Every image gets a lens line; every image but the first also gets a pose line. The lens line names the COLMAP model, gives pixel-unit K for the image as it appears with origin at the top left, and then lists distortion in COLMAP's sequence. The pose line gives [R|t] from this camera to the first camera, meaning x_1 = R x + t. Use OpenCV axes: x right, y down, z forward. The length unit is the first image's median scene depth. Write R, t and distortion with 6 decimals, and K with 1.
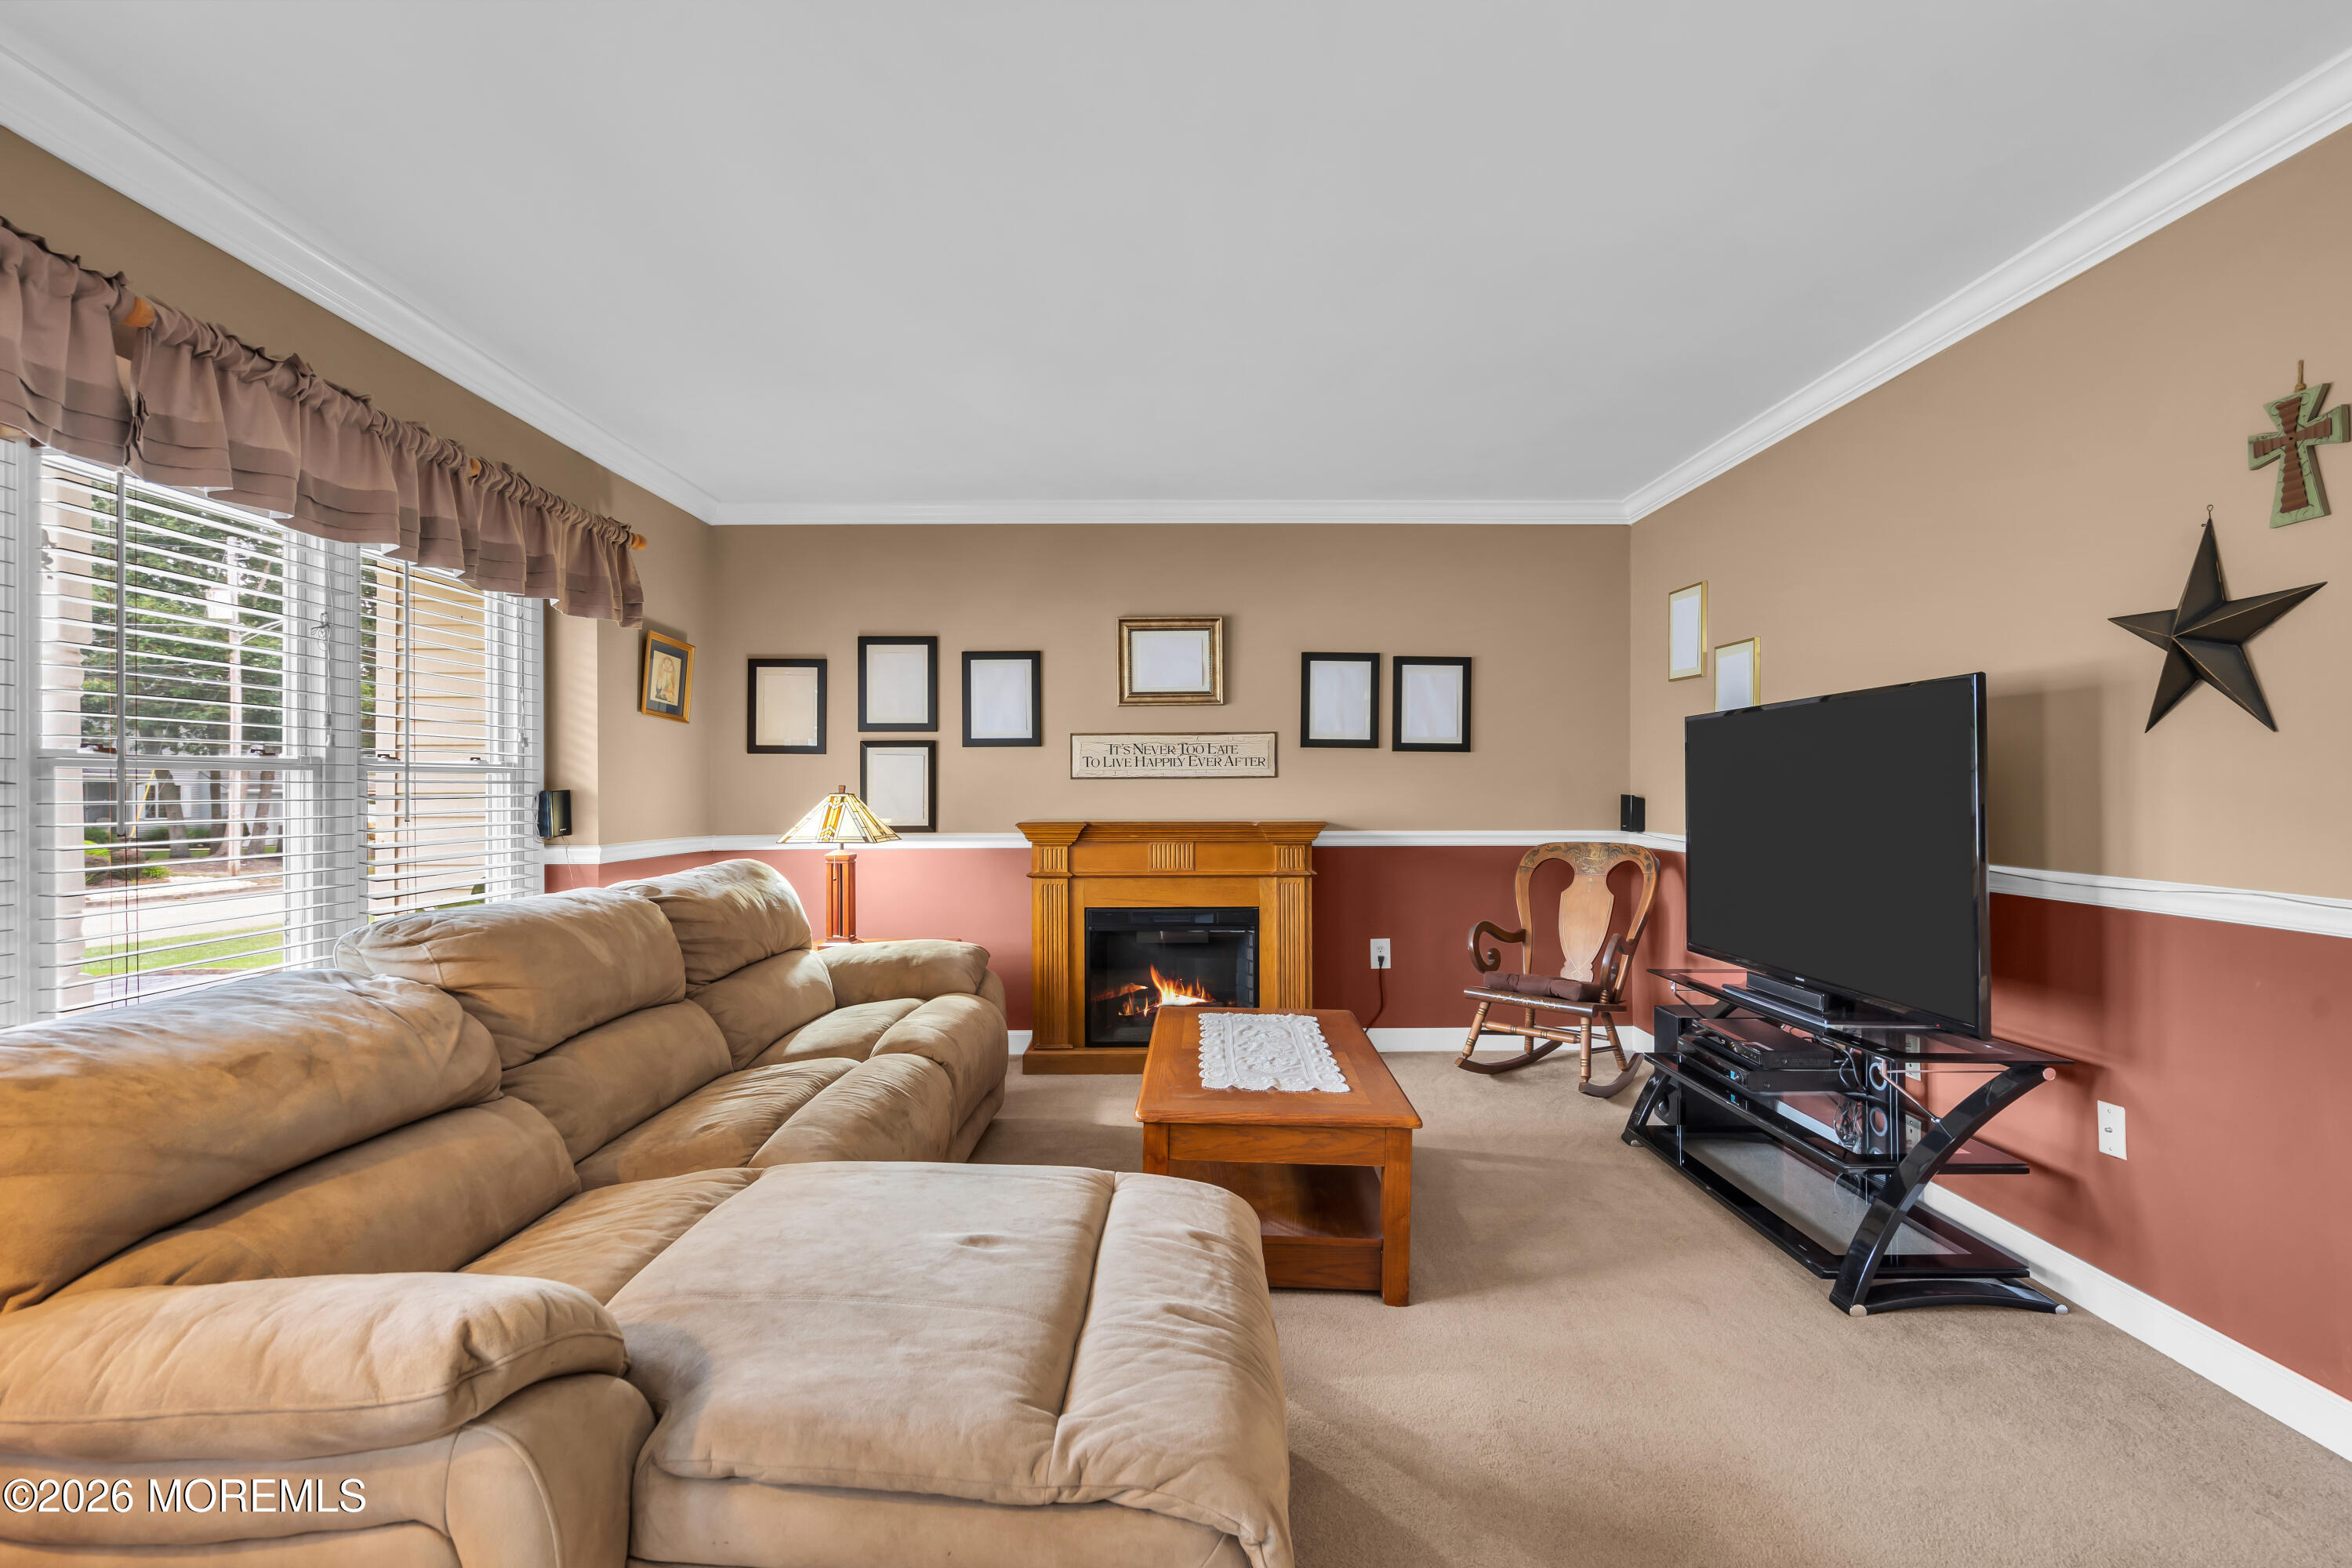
lens RADIAL K [[1106.0, 0, 1176.0], [0, 1106.0, 784.0], [0, 0, 1]] dist [0.003567, 0.001323]
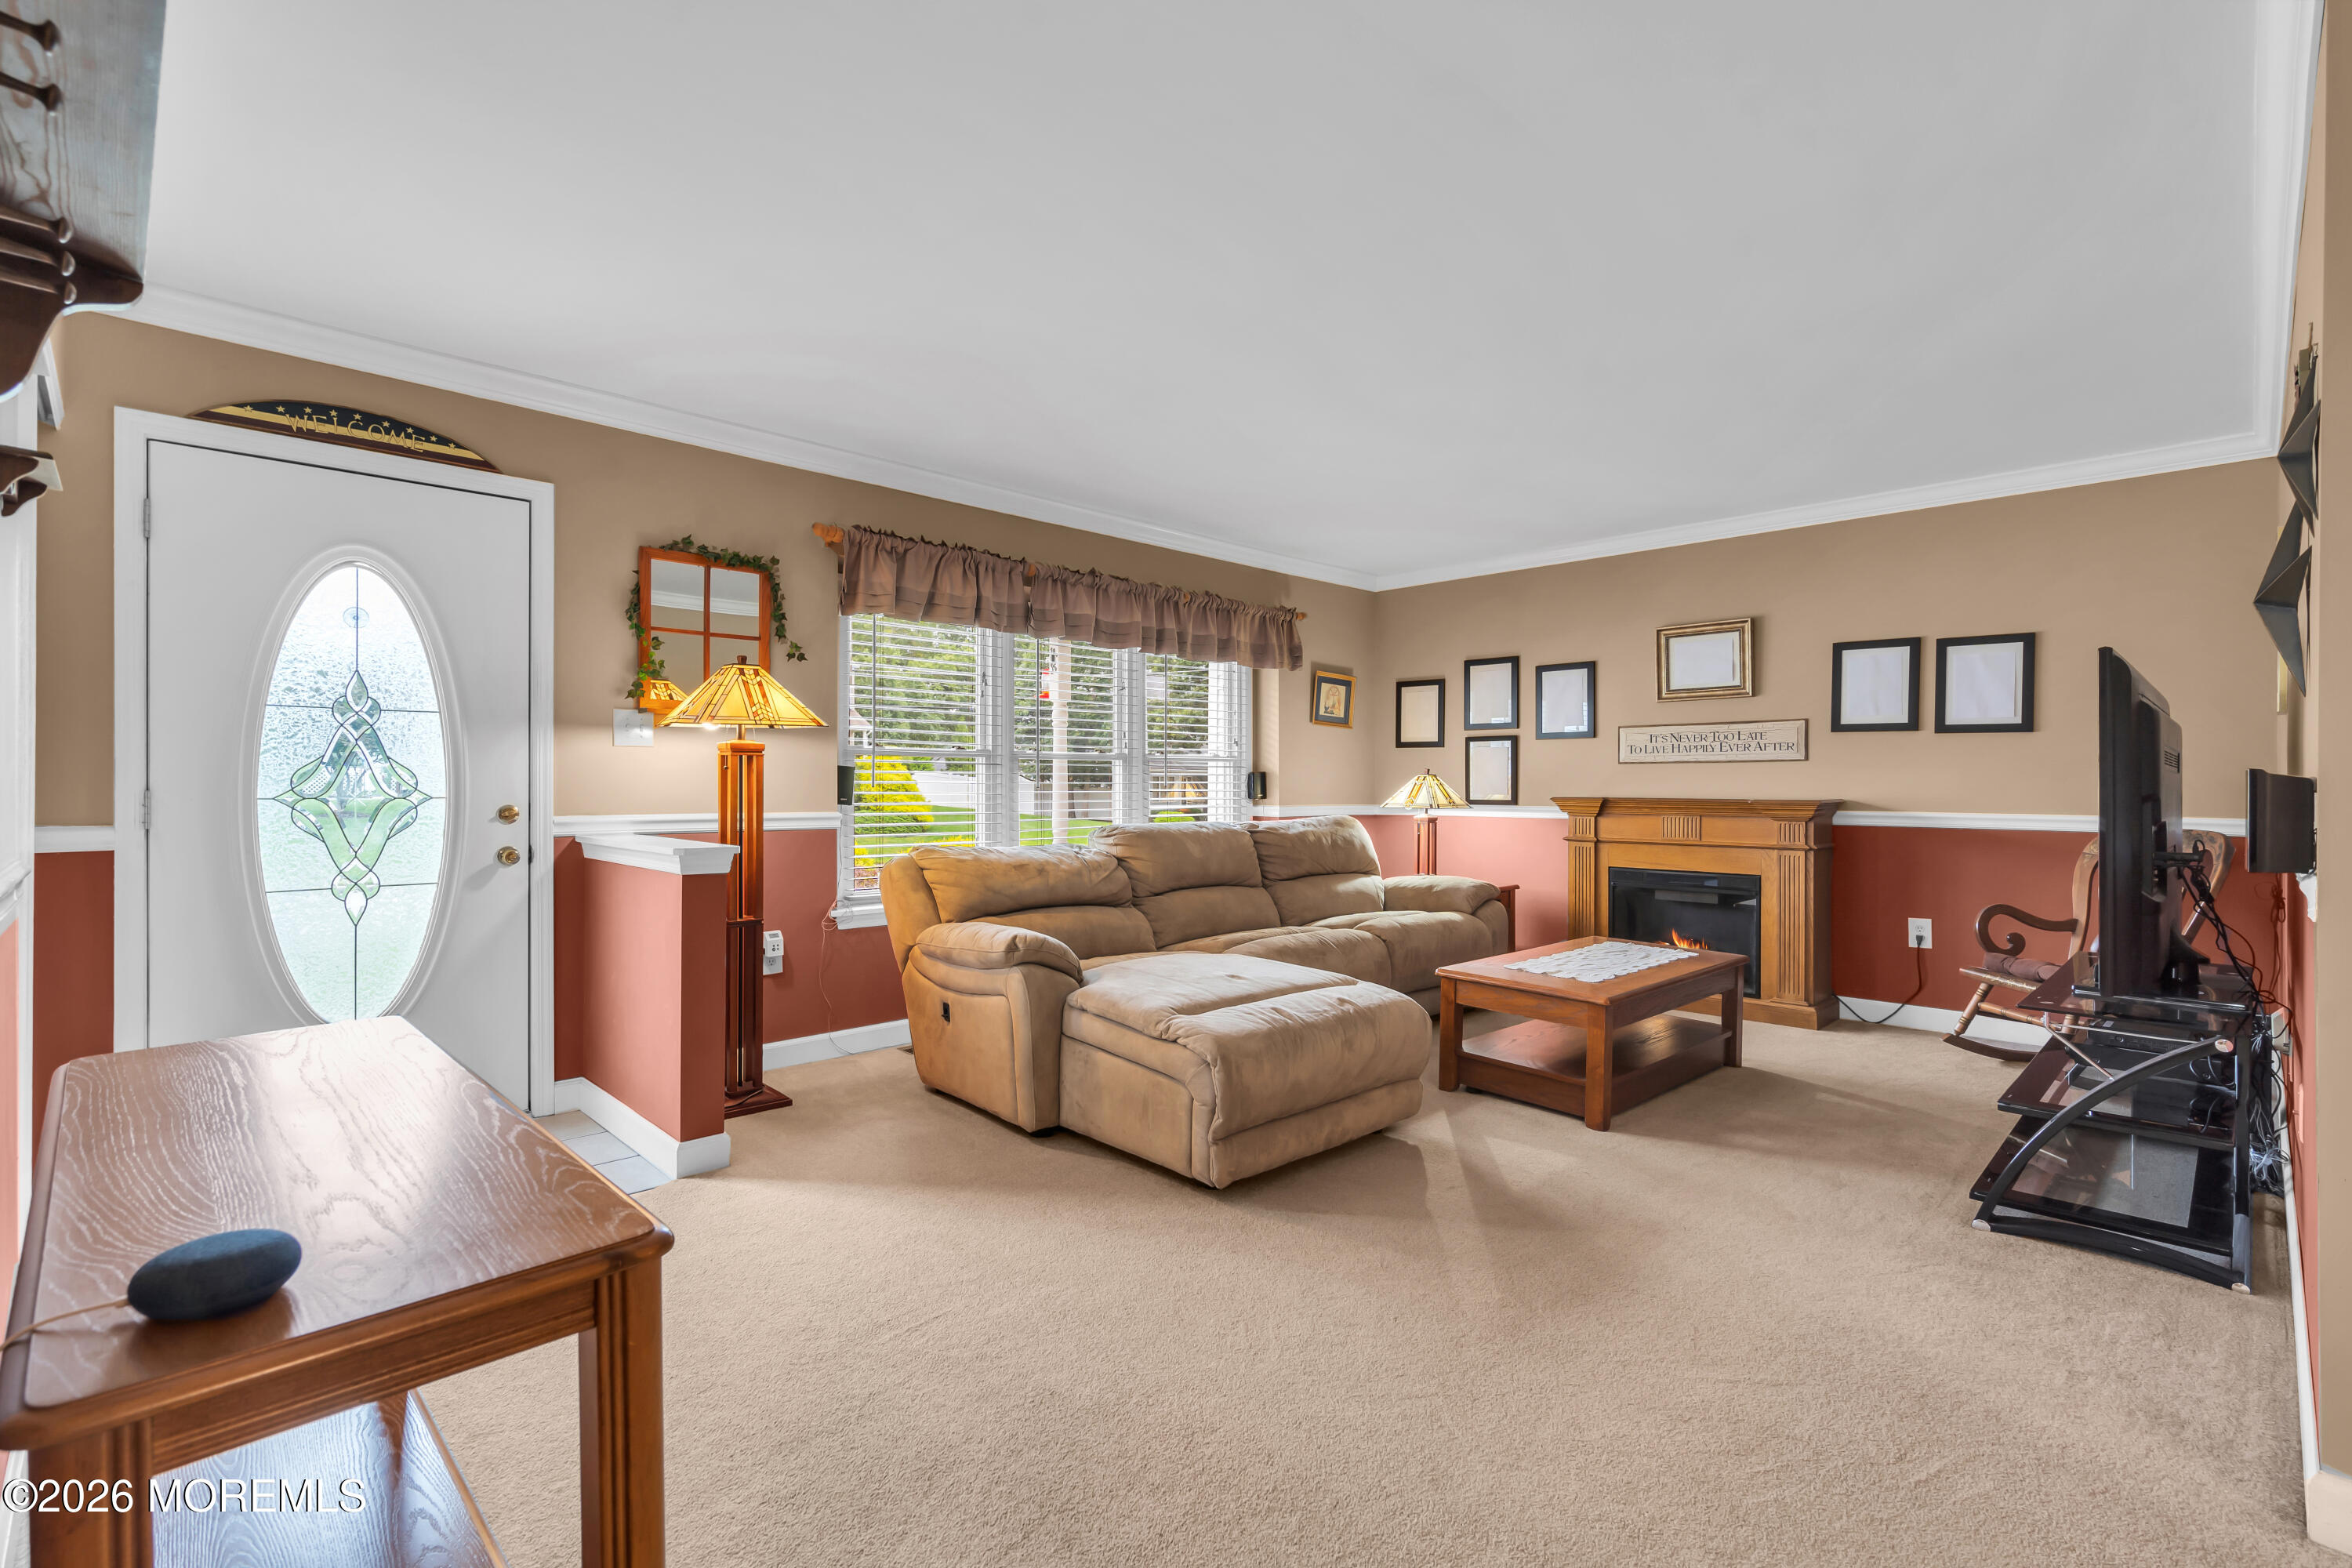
lens RADIAL K [[1066.3, 0, 1184.7], [0, 1066.3, 785.8], [0, 0, 1]] dist [-0.003865, 0.000466]
pose [[0.699591, 0.005921, -0.714519, 0.429828], [-0.001470, 0.999975, 0.006846, 0.012969], [0.714542, -0.003739, 0.699582, -0.173573]]
